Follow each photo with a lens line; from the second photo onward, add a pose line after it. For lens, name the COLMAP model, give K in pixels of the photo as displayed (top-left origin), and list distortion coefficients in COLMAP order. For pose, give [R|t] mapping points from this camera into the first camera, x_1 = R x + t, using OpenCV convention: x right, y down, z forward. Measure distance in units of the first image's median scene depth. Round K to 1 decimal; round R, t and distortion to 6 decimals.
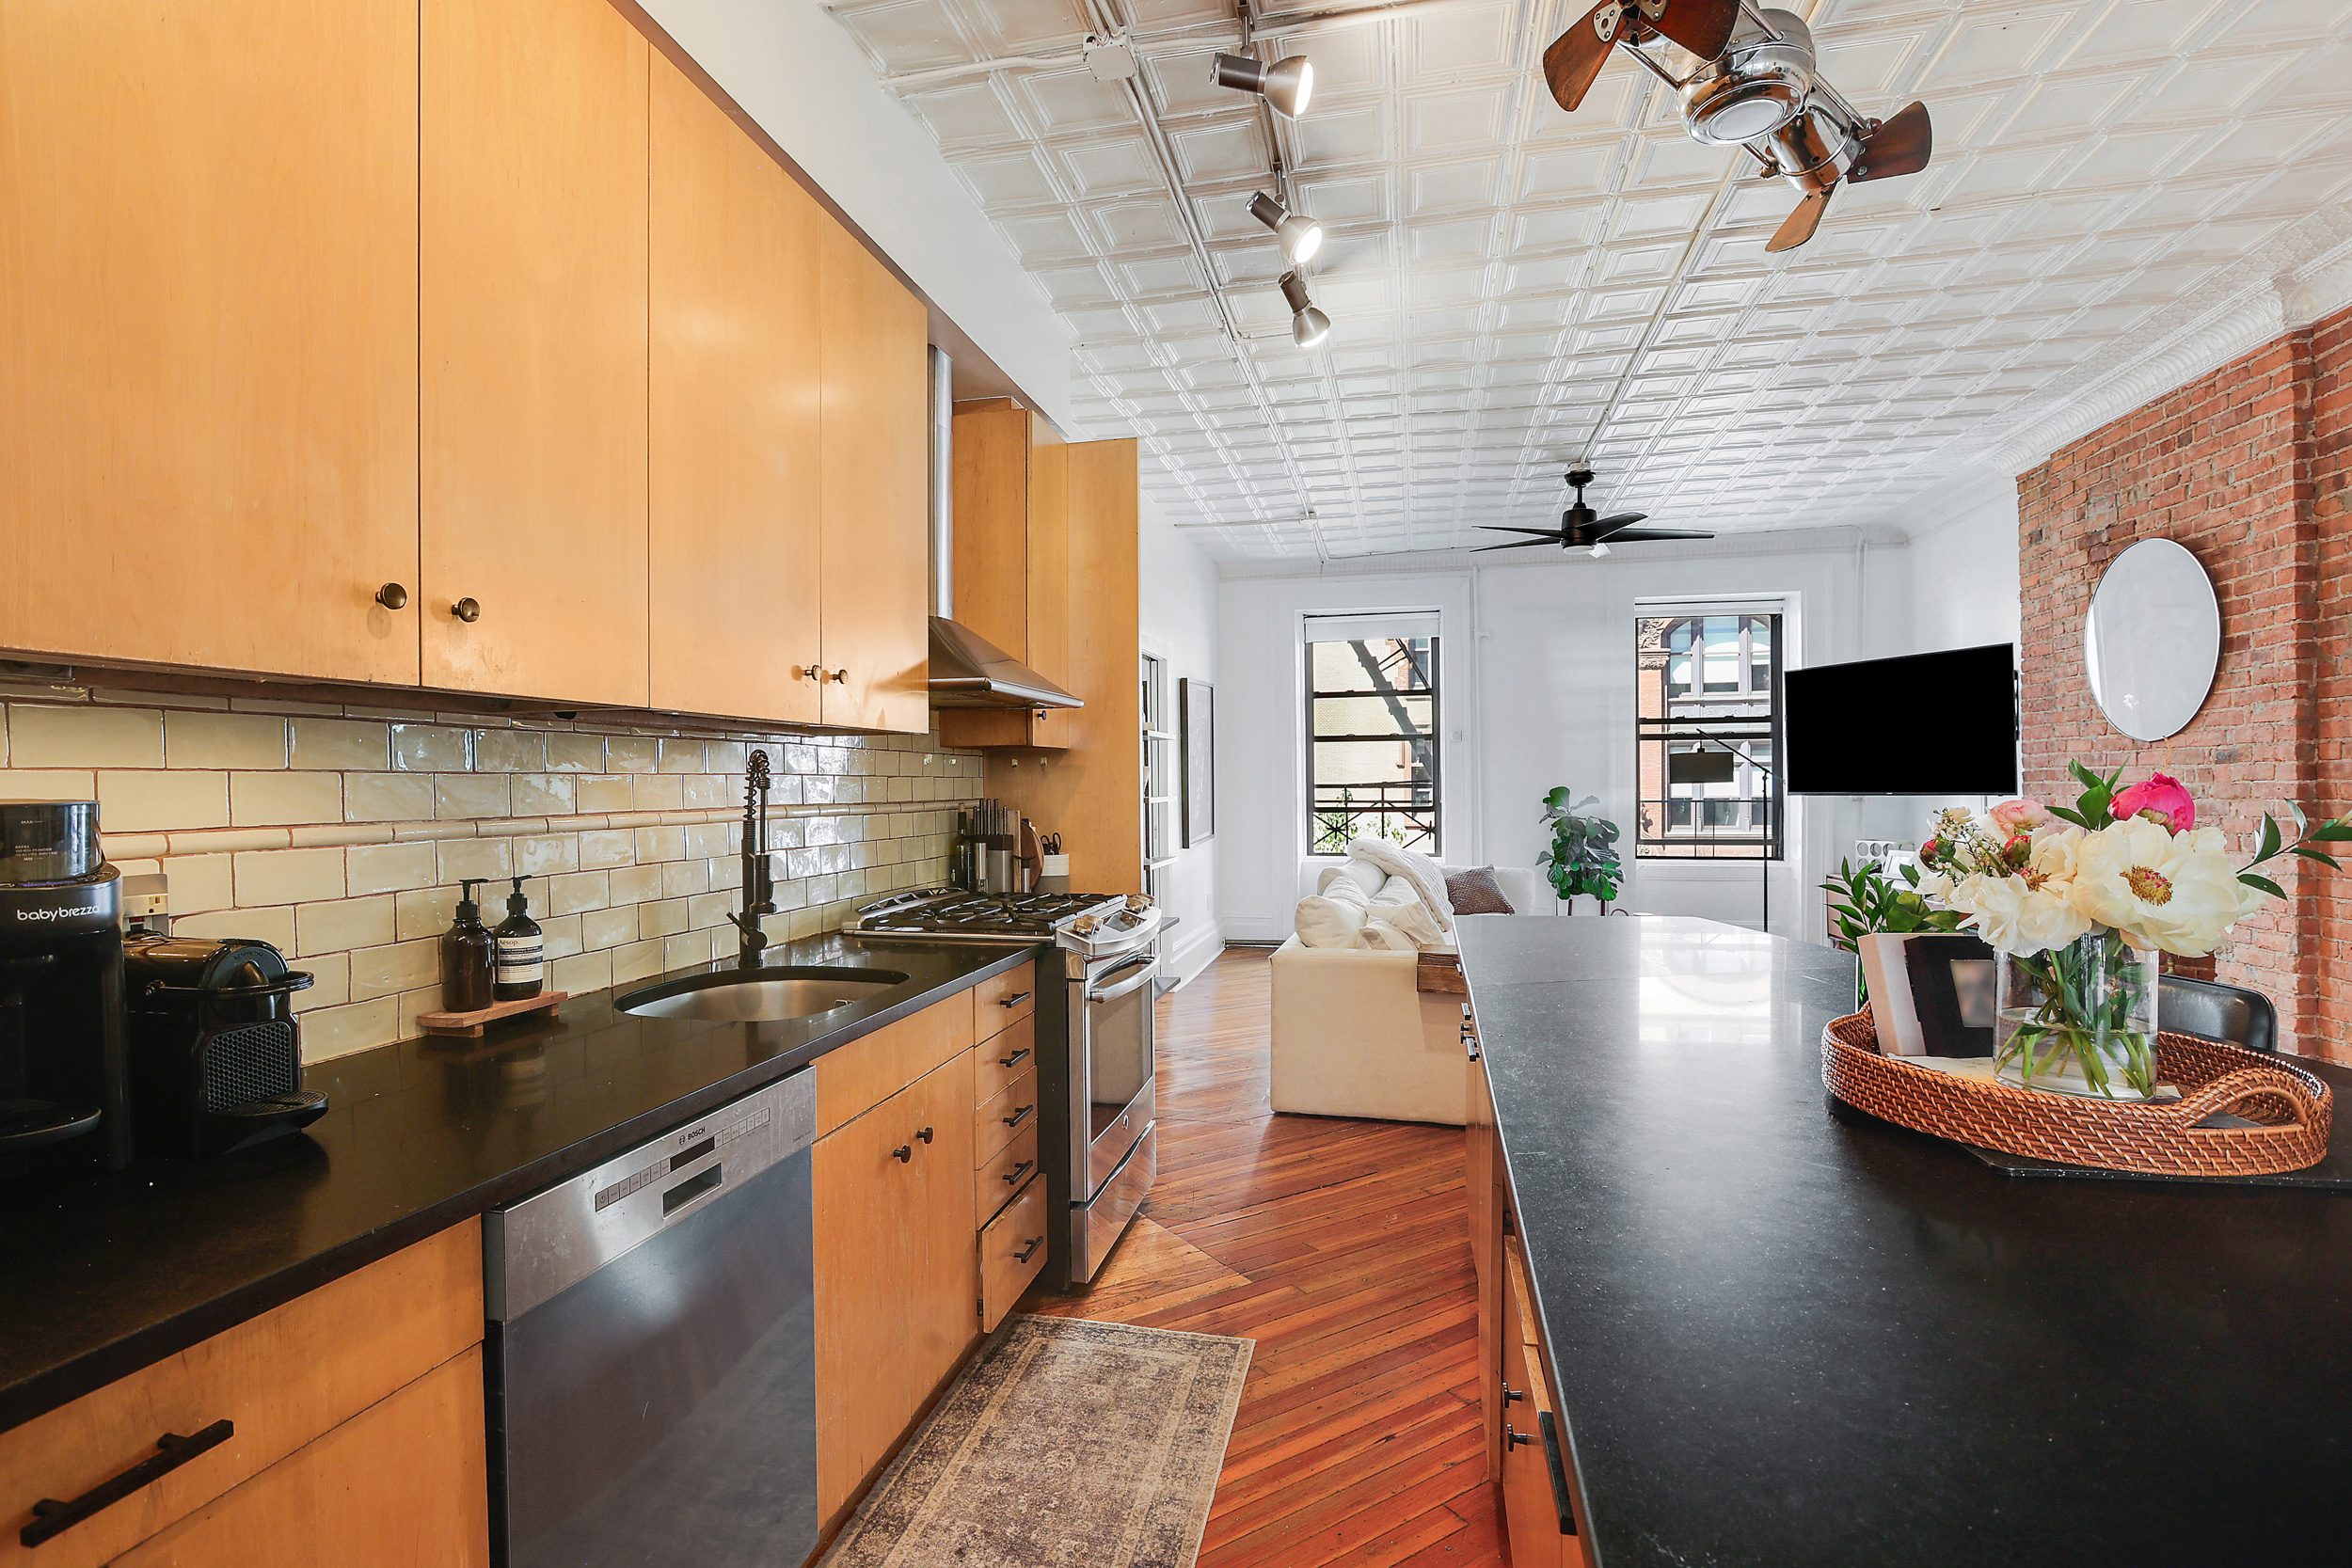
lens RADIAL K [[1090.4, 0, 1161.2], [0, 1090.4, 791.3], [0, 0, 1]] dist [-0.041723, 0.015297]
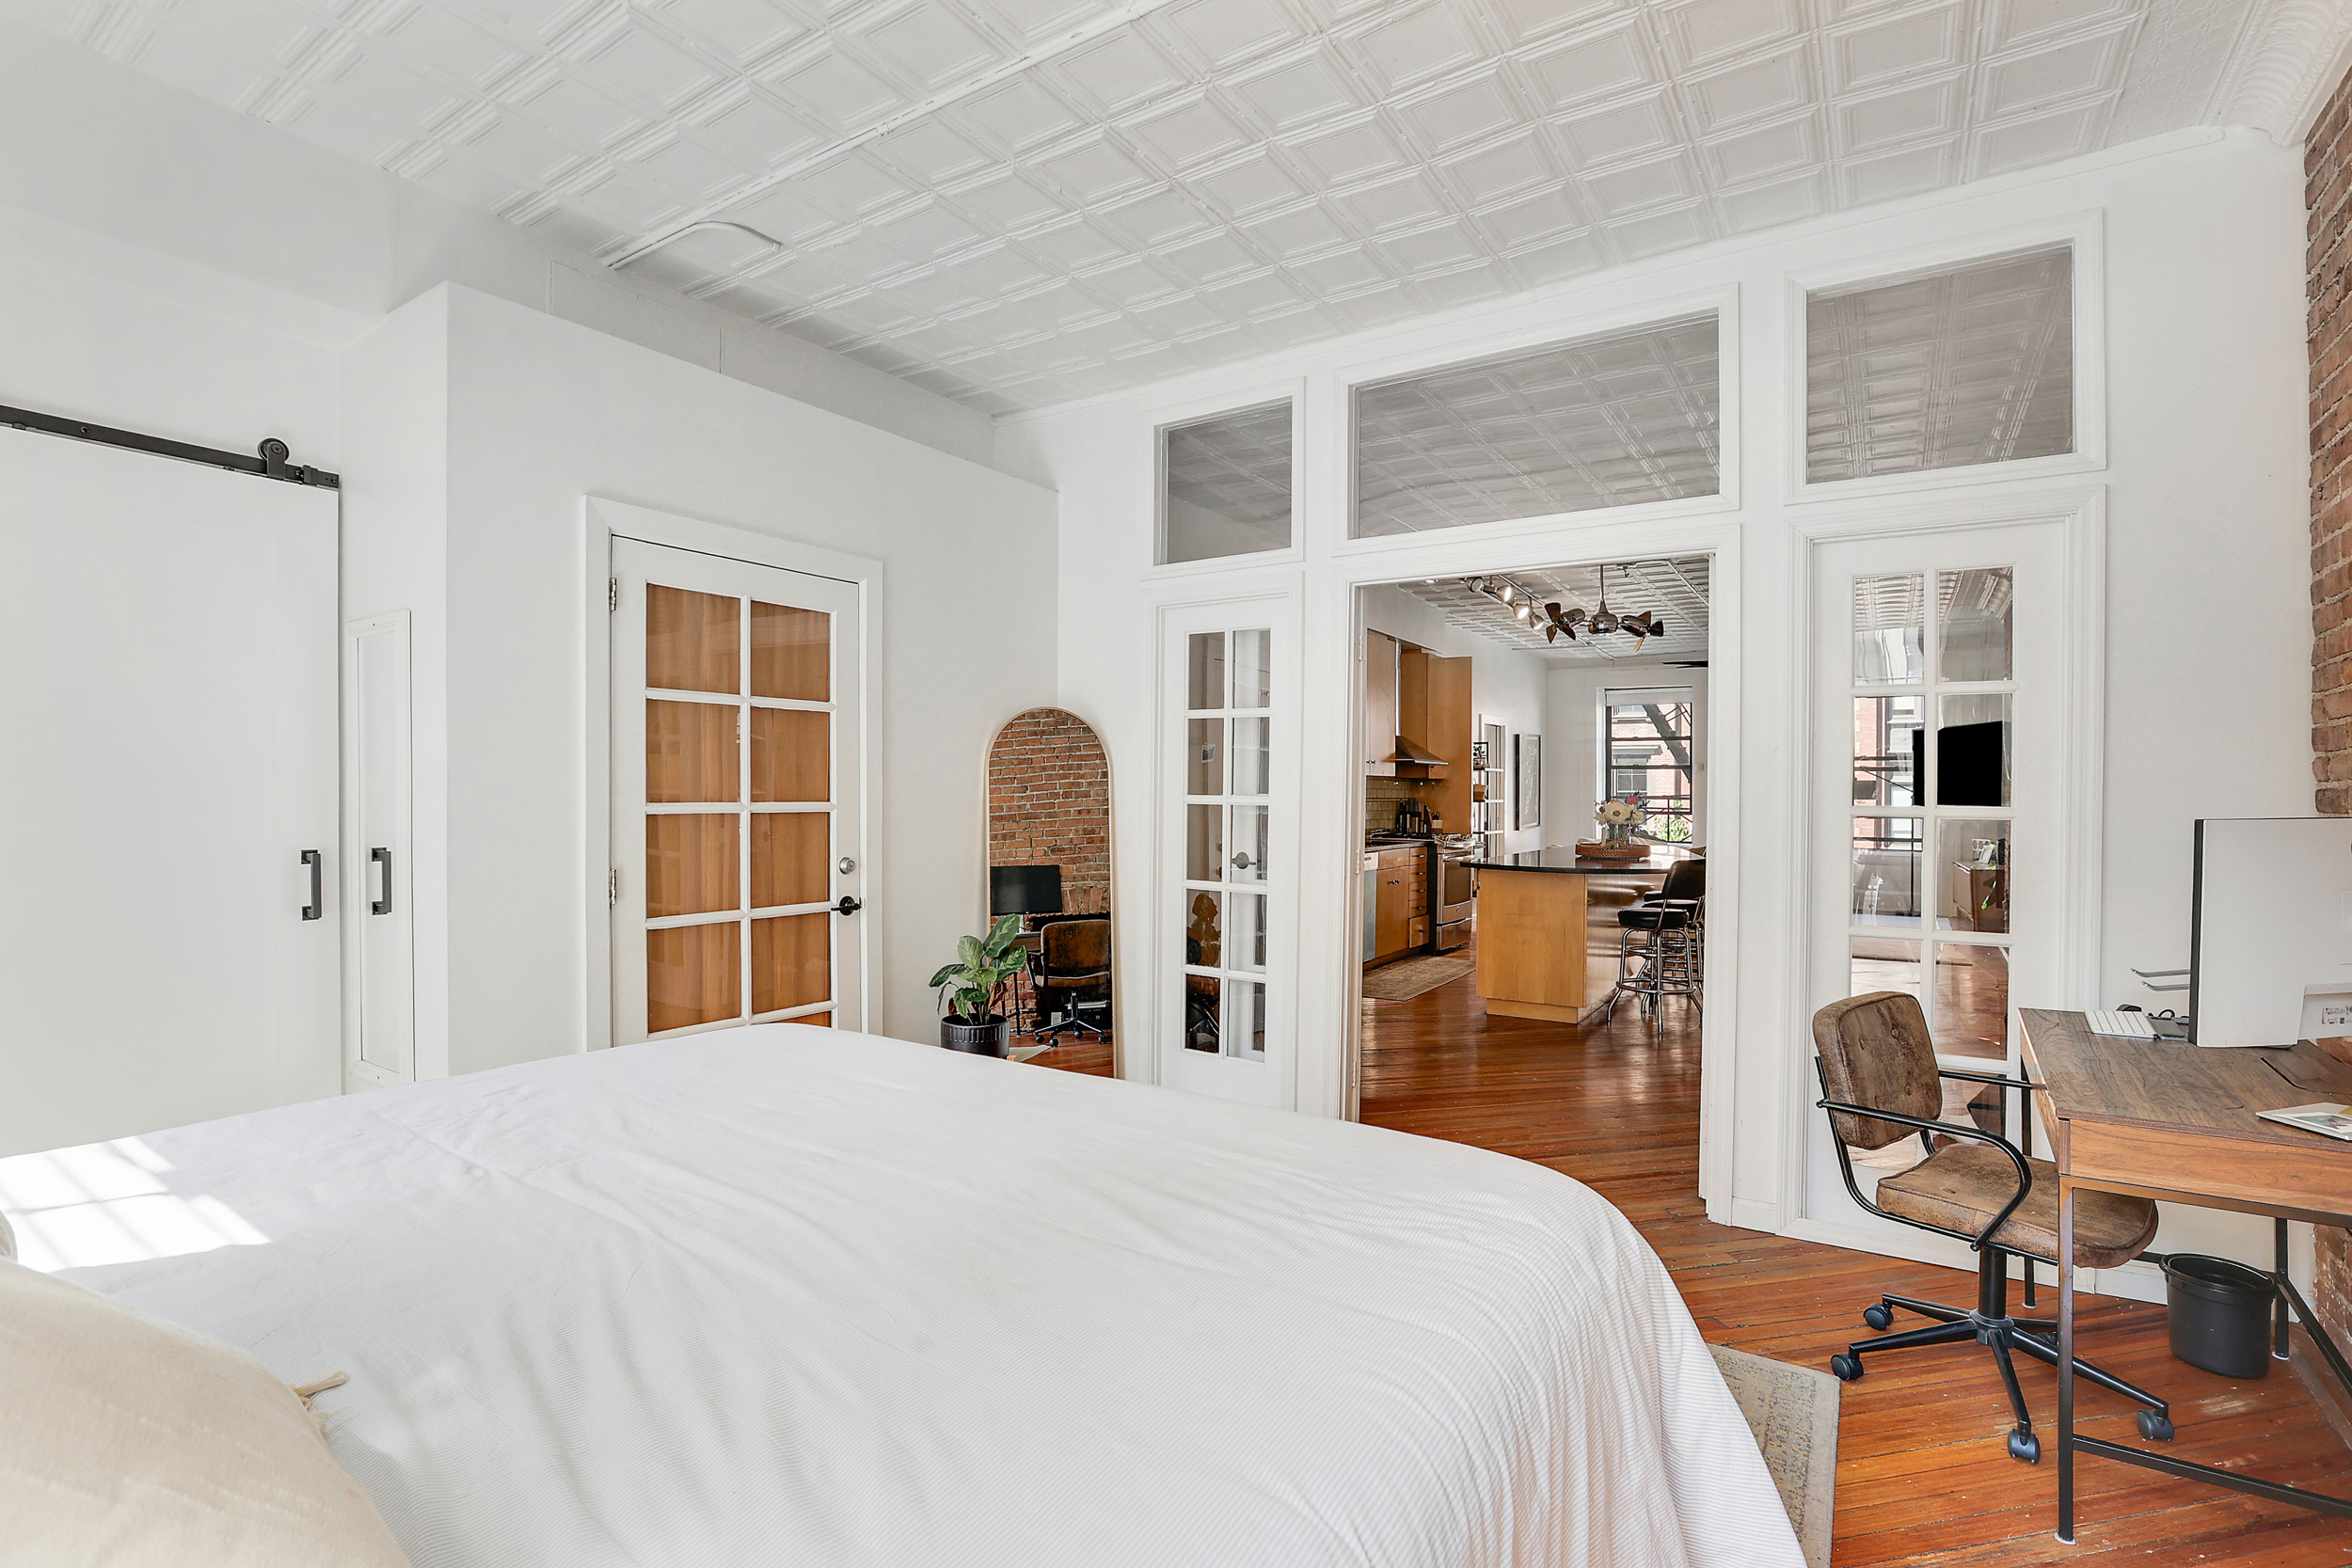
lens RADIAL K [[1090.4, 0, 1161.2], [0, 1090.4, 791.3], [0, 0, 1]] dist [-0.041723, 0.015297]
pose [[0.932117, 0.015762, -0.361814, 0.208324], [-0.018581, 0.999818, -0.004311, 0.012680], [0.361680, 0.010741, 0.932240, -1.522309]]
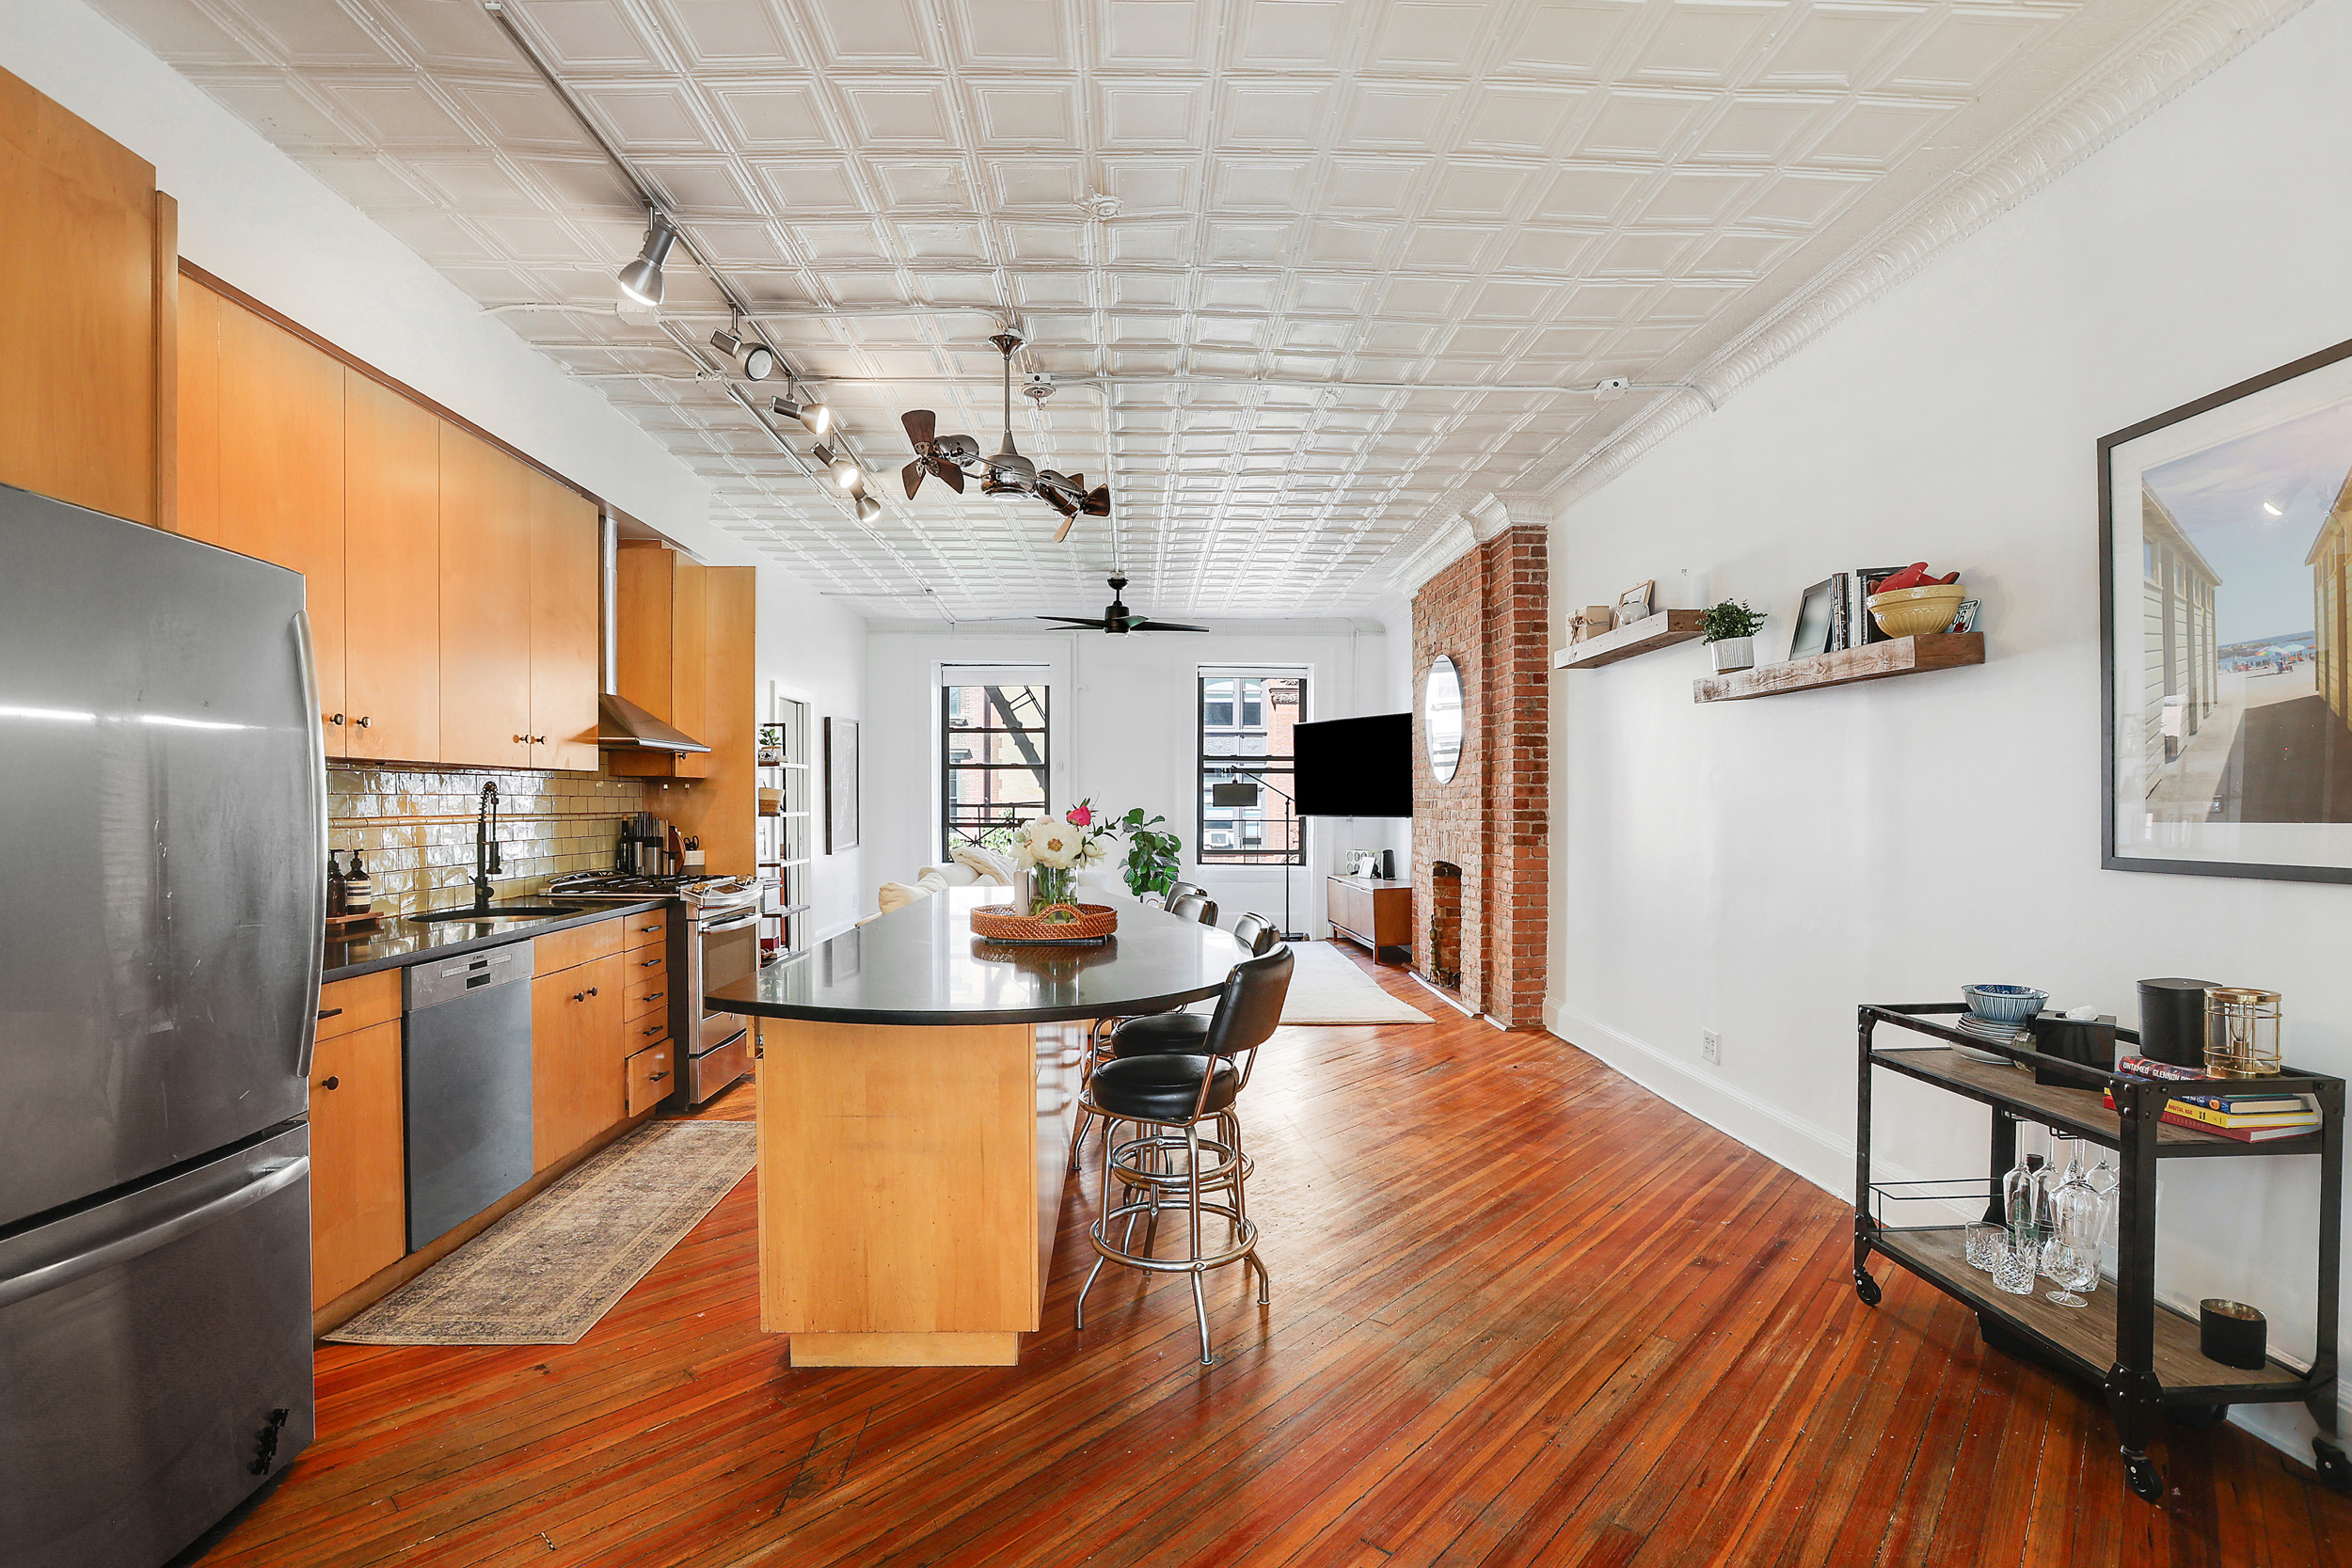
lens RADIAL K [[1122.9, 0, 1150.9], [0, 1122.9, 828.2], [0, 0, 1]] dist [-0.015184, 0.000249]
pose [[0.971721, 0.007488, 0.236012, 0.132533], [-0.011199, 0.999834, 0.014389, -0.000185], [-0.235865, -0.016625, 0.971644, -0.556780]]
